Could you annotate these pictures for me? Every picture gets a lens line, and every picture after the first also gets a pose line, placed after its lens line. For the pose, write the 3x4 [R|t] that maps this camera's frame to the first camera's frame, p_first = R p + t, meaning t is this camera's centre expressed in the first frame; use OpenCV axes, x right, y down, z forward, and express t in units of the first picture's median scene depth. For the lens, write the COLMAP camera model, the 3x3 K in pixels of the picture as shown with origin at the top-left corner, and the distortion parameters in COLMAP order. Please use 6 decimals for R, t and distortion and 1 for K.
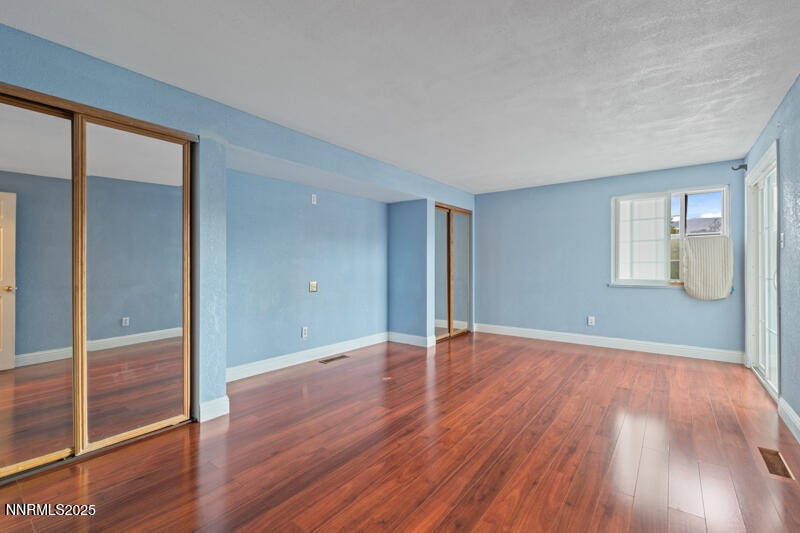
lens RADIAL K [[347.4, 0, 404.8], [0, 347.4, 262.8], [0, 0, 1]] dist [0.008571, -0.000325]
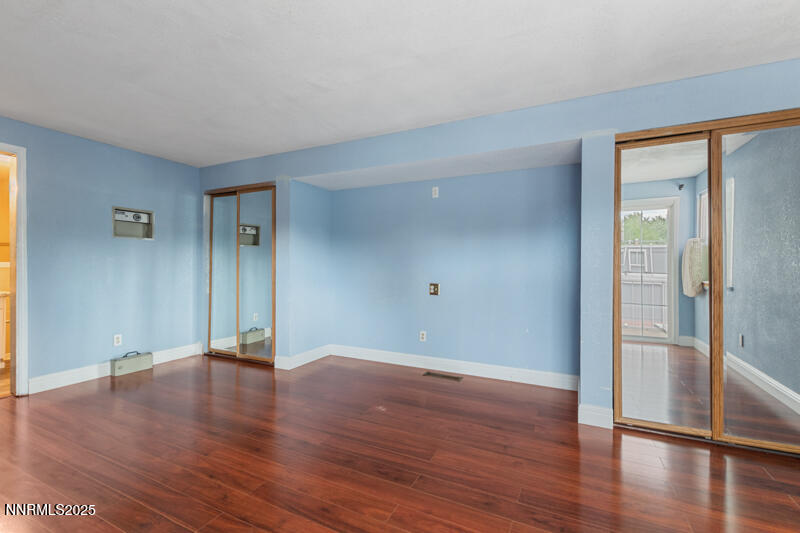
lens RADIAL K [[347.4, 0, 406.1], [0, 347.4, 275.0], [0, 0, 1]] dist [0.008571, -0.000325]
pose [[0.204287, 0.034377, -0.978307, 0.754519], [0.008095, 0.999290, 0.036805, -0.004853], [0.978877, -0.015438, 0.203864, 0.924000]]
